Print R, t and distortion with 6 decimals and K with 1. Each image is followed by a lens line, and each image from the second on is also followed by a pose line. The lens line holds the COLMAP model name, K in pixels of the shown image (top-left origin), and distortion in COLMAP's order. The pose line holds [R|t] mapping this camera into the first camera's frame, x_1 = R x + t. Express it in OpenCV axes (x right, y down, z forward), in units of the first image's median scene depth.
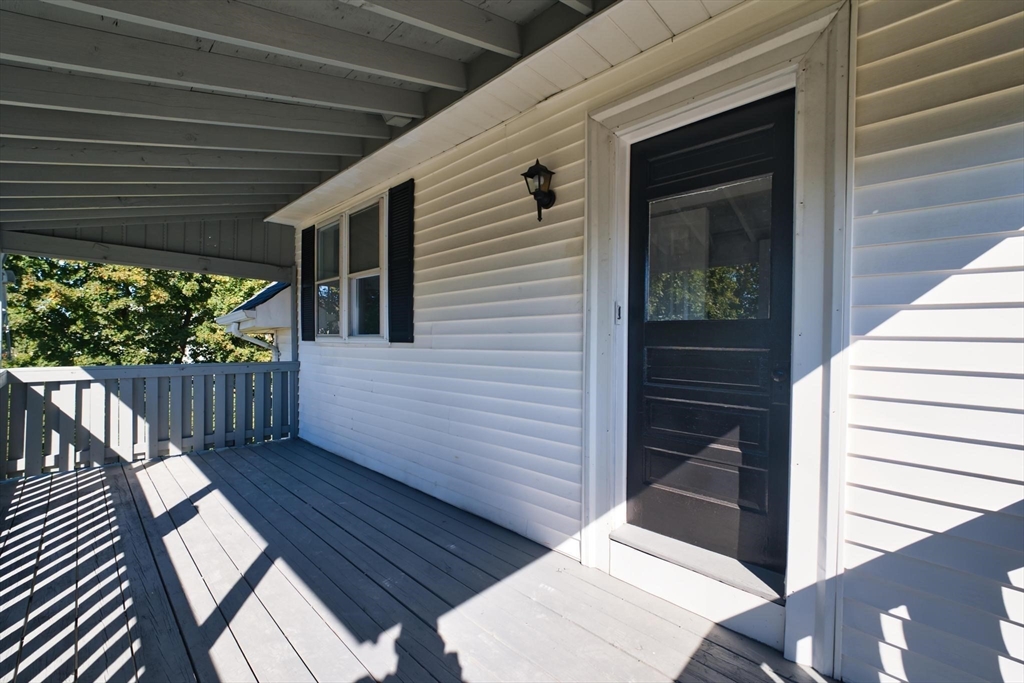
lens RADIAL K [[419.7, 0, 512.0], [0, 419.7, 341.5], [0, 0, 1]] dist [-0.001185, 0.000316]
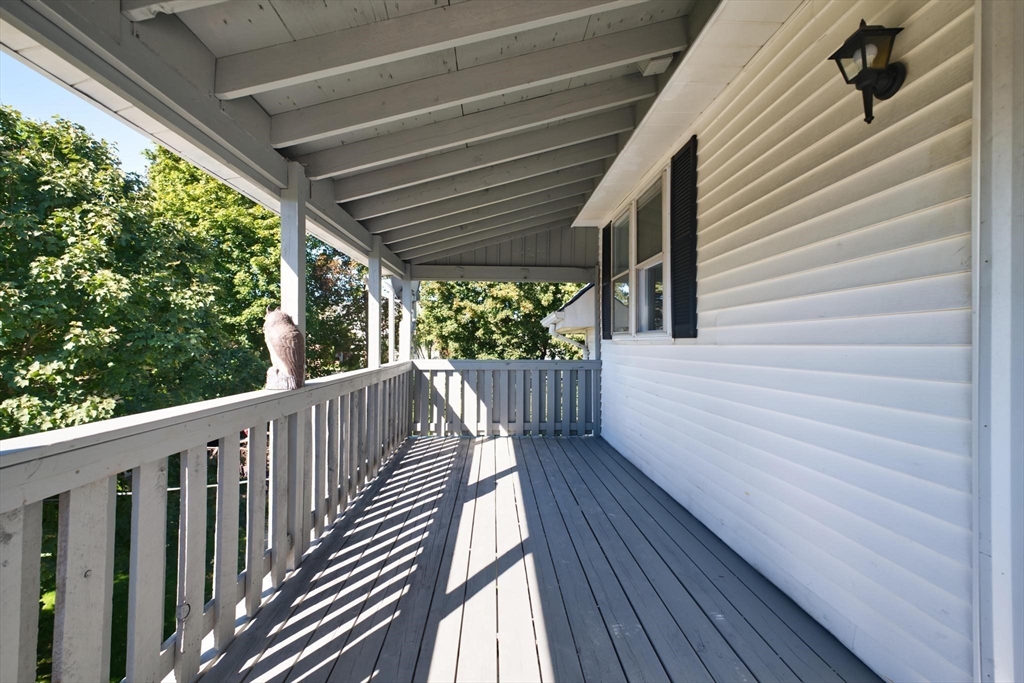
lens RADIAL K [[435.2, 0, 512.0], [0, 435.2, 341.5], [0, 0, 1]] dist [-0.001614, -0.000137]
pose [[0.720035, -0.007616, -0.693896, 0.080227], [0.002940, 0.999964, -0.007925, 0.013785], [0.693931, 0.003666, 0.720032, 0.139456]]
